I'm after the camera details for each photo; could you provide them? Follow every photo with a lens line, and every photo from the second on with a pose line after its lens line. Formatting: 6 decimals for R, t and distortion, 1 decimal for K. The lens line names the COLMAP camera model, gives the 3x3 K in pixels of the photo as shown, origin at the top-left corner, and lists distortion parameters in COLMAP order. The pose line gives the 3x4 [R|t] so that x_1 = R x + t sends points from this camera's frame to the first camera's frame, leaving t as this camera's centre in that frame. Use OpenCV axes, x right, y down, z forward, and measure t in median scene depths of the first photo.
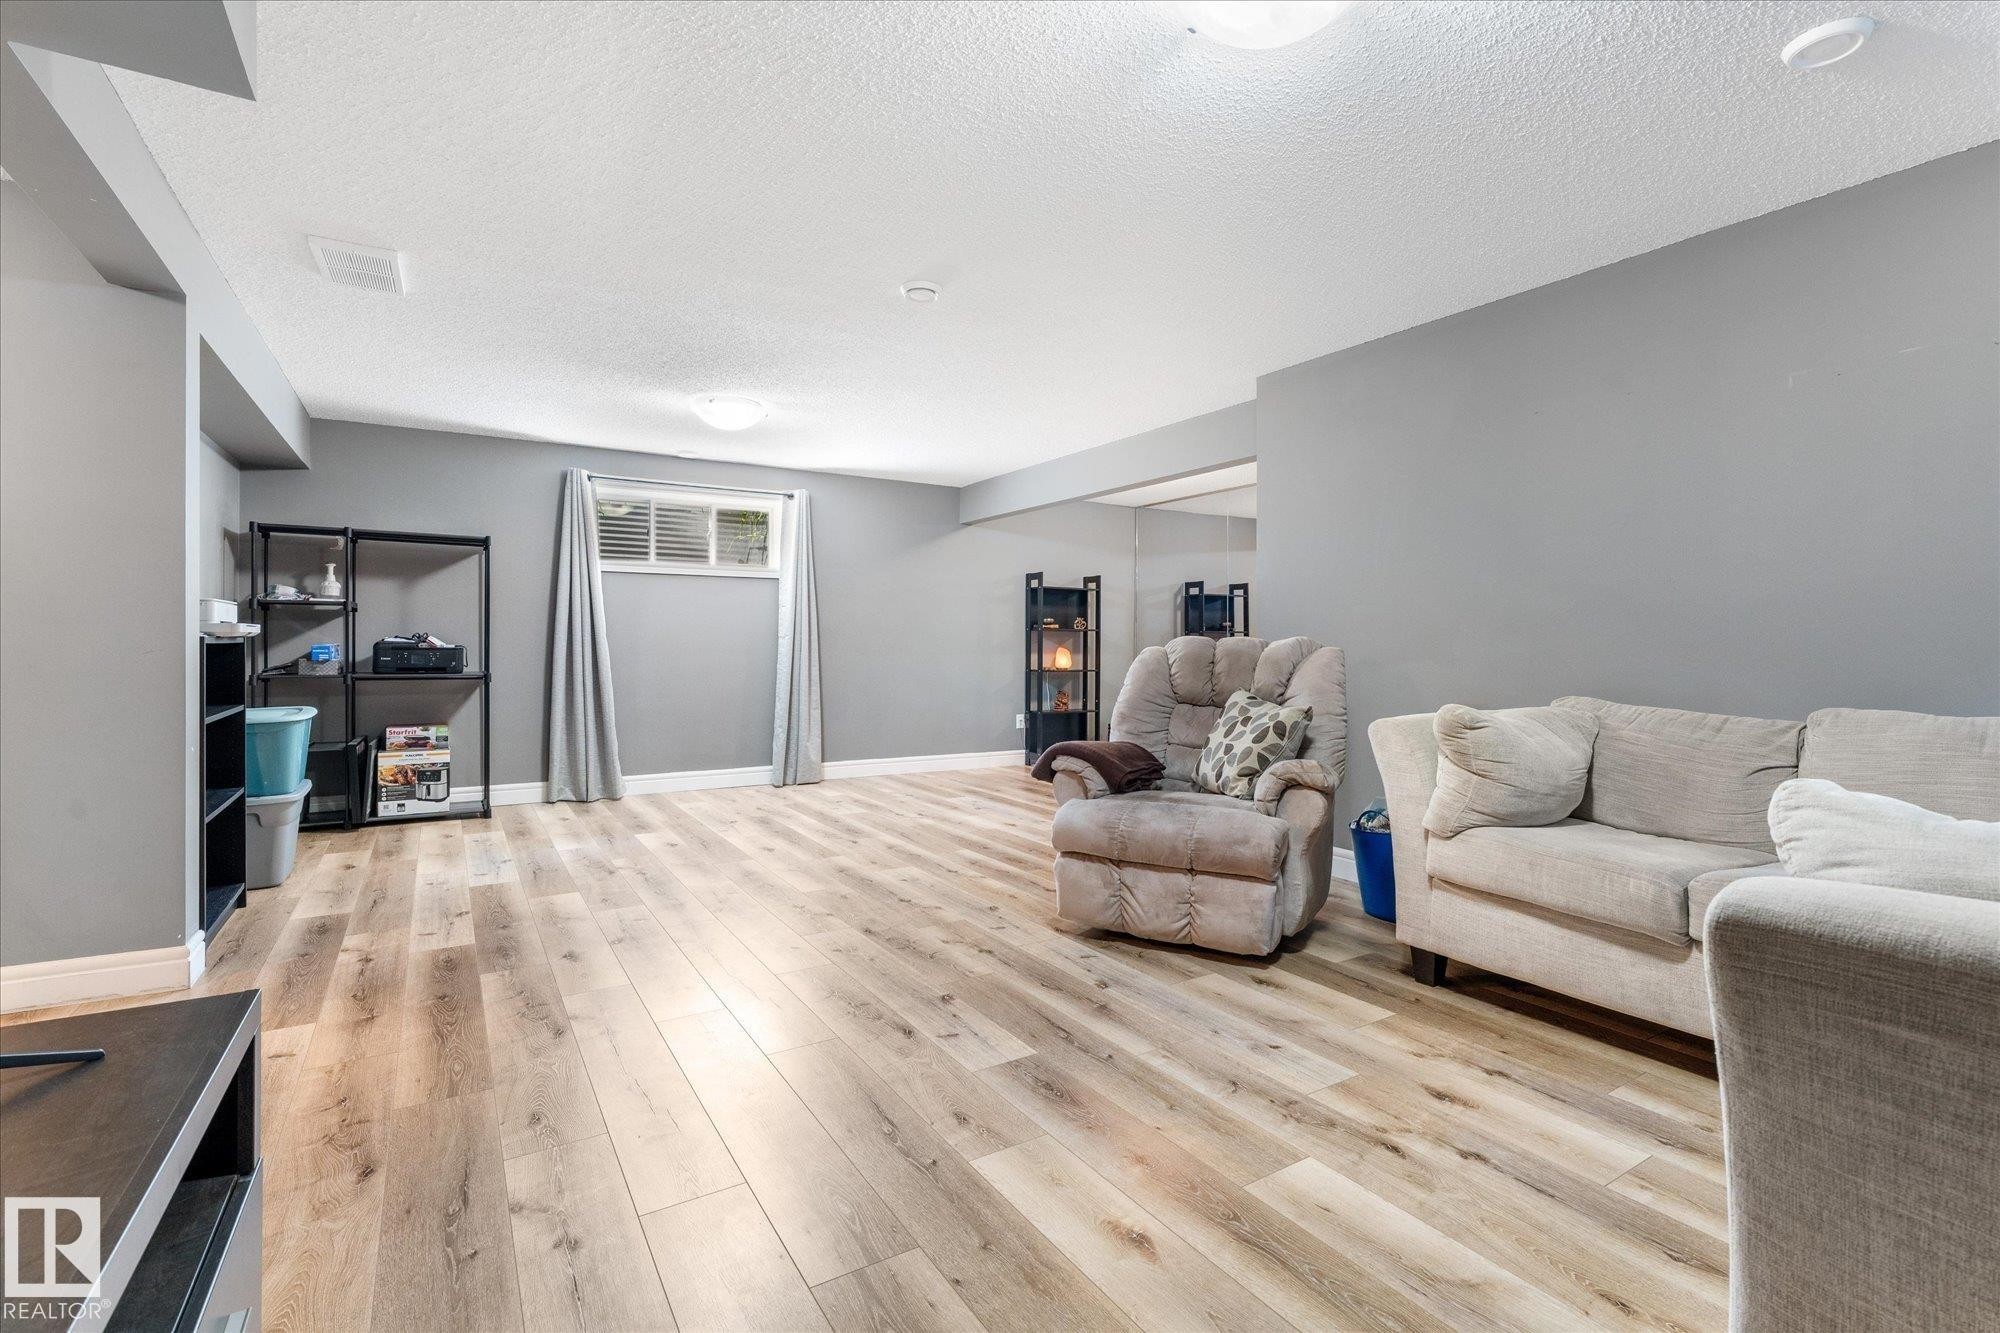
lens RADIAL K [[906.6, 0, 1005.7], [0, 906.6, 651.8], [0, 0, 1]] dist [-0.010322, 0.004173]
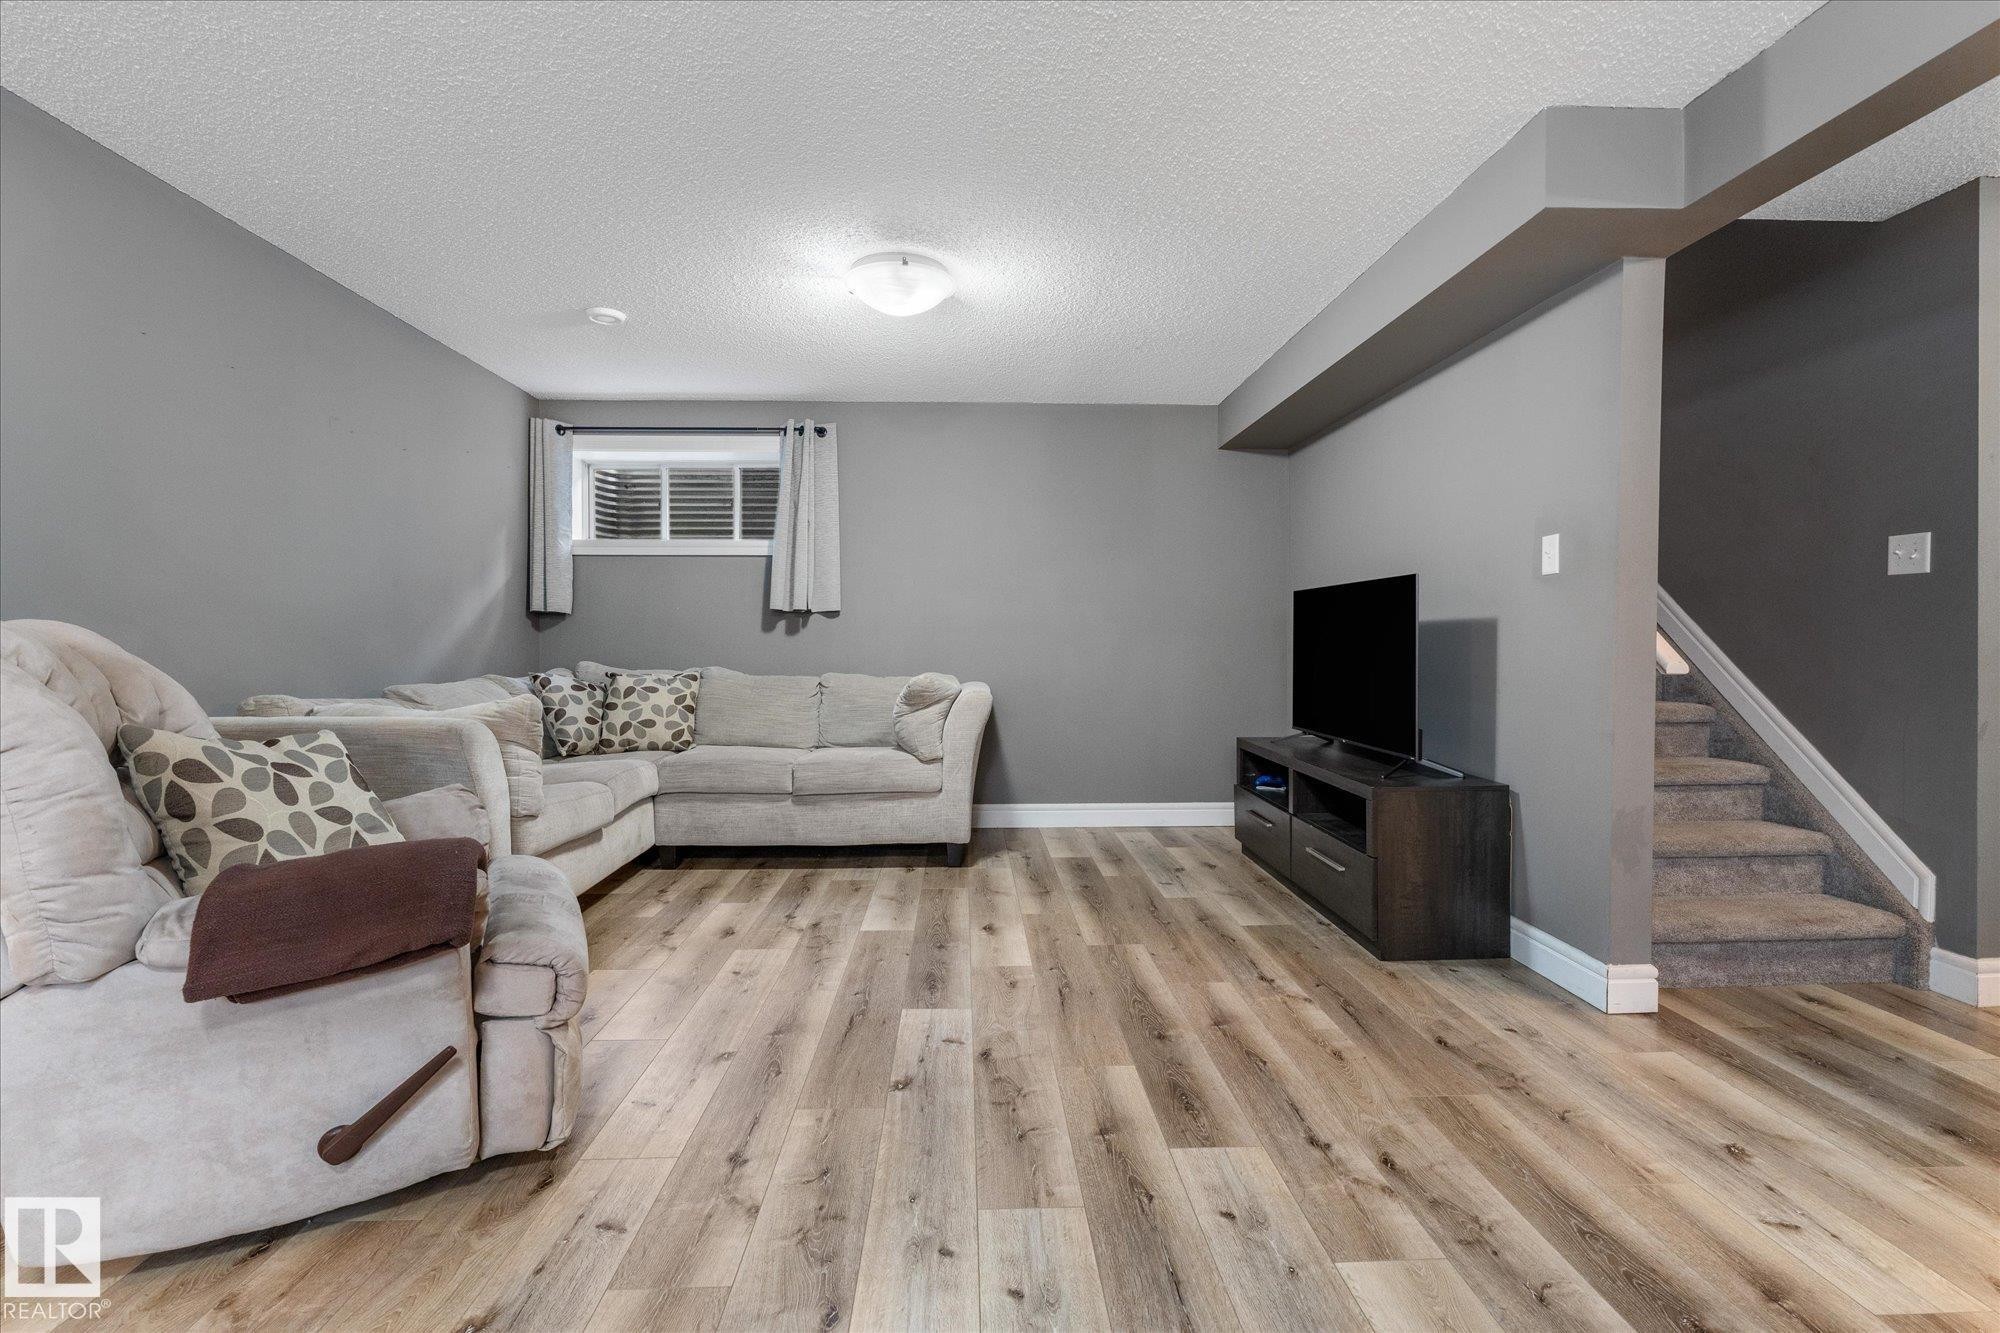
lens RADIAL K [[906.6, 0, 993.5], [0, 906.6, 658.4], [0, 0, 1]] dist [-0.010322, 0.004173]
pose [[-0.866882, -0.010946, 0.498392, -0.577007], [0.000815, 0.999726, 0.023374, -0.012647], [-0.498512, 0.020669, -0.866636, 1.794943]]
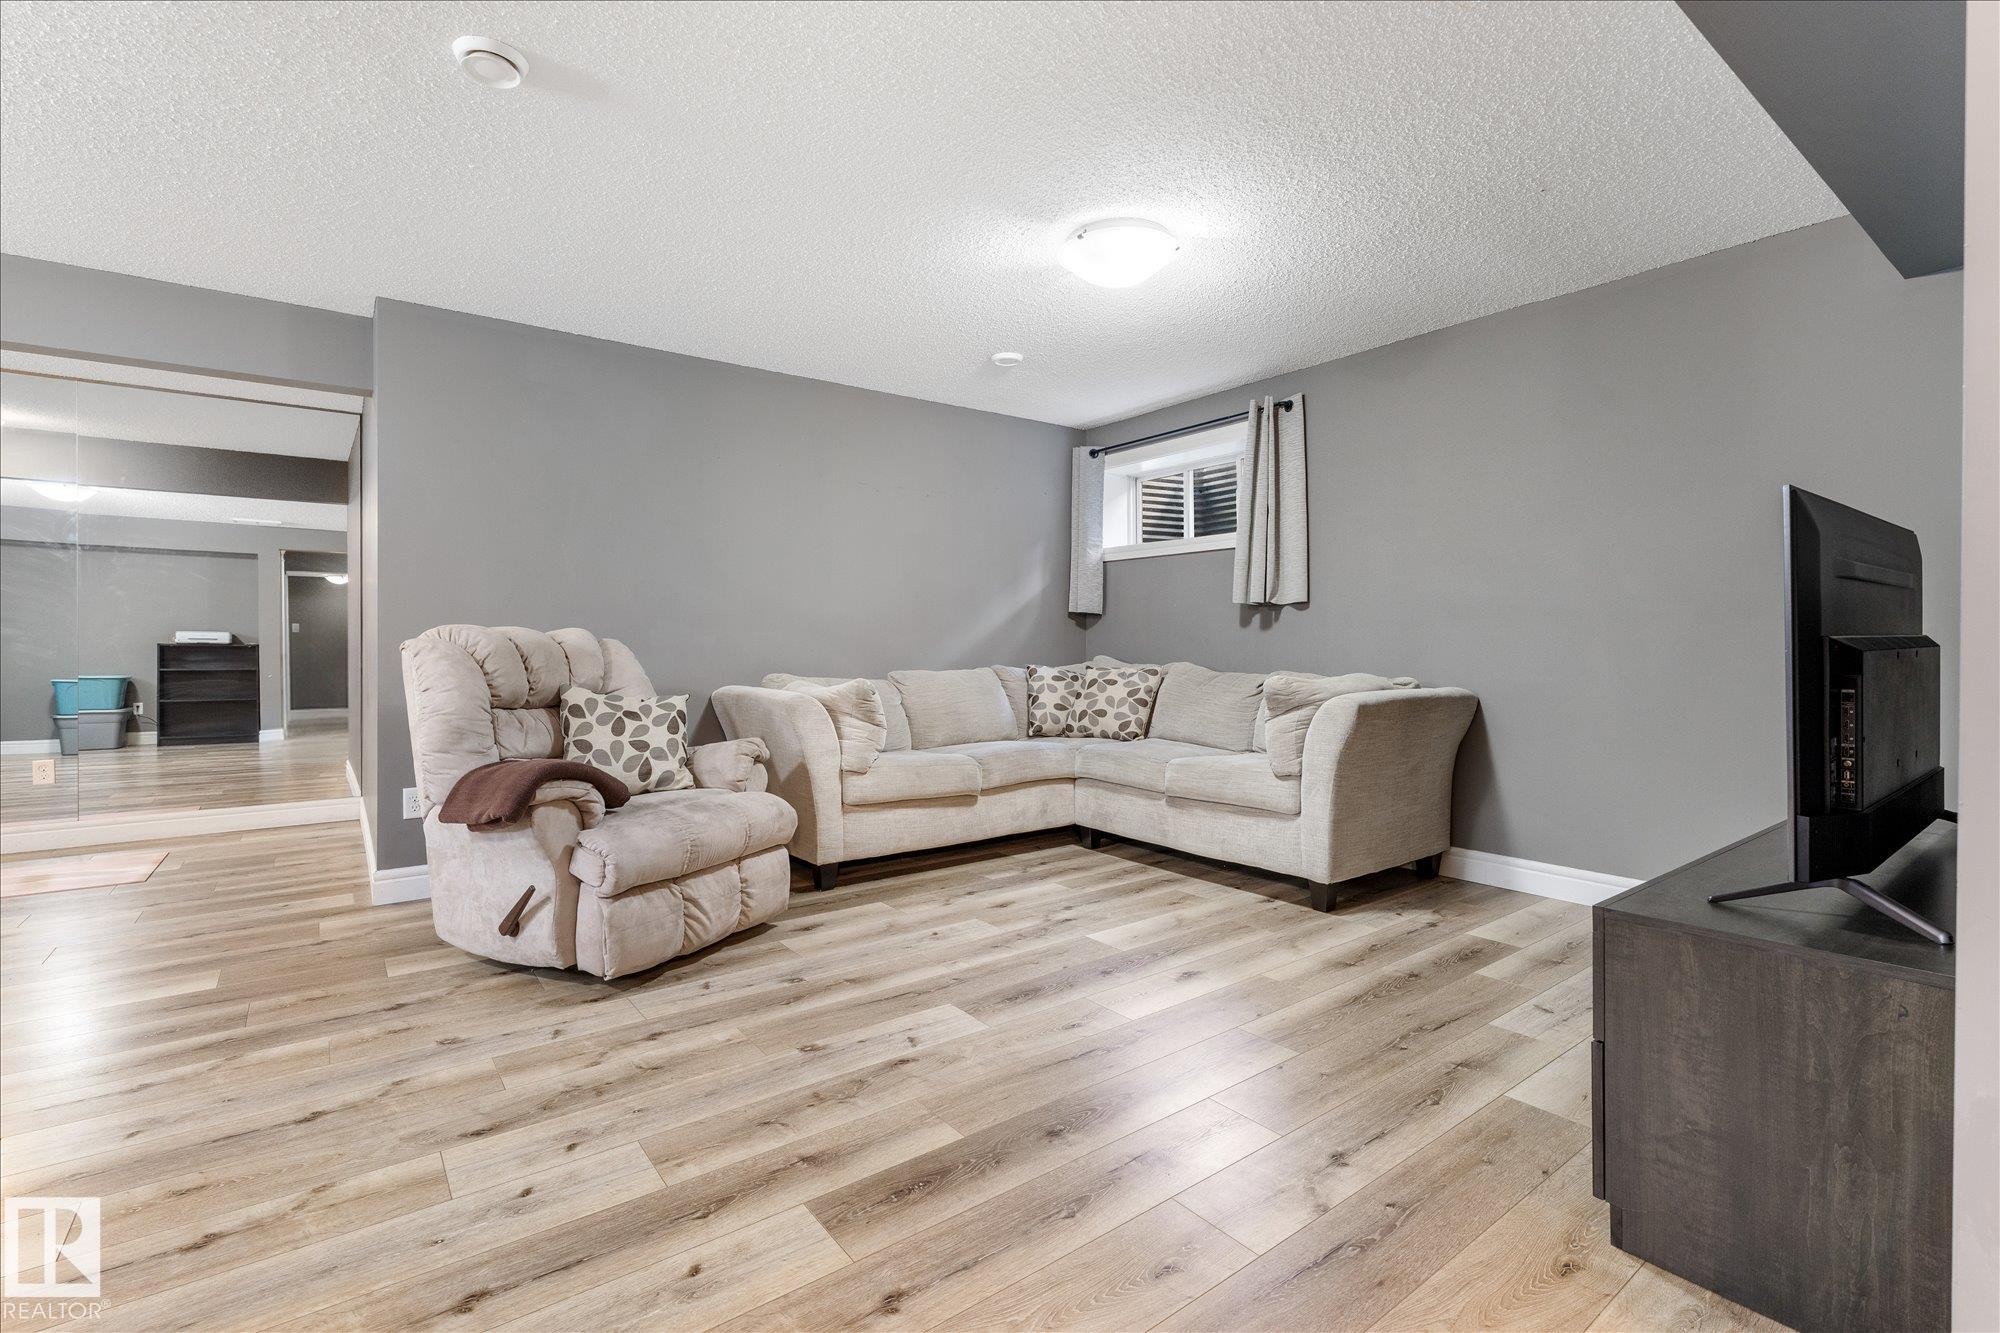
lens RADIAL K [[906.6, 0, 992.3], [0, 906.6, 647.1], [0, 0, 1]] dist [-0.010322, 0.004173]
pose [[-0.075638, -0.008093, 0.997103, -1.015152], [0.008922, 0.999922, 0.008793, -0.003638], [-0.997095, 0.009561, -0.075560, 0.971505]]
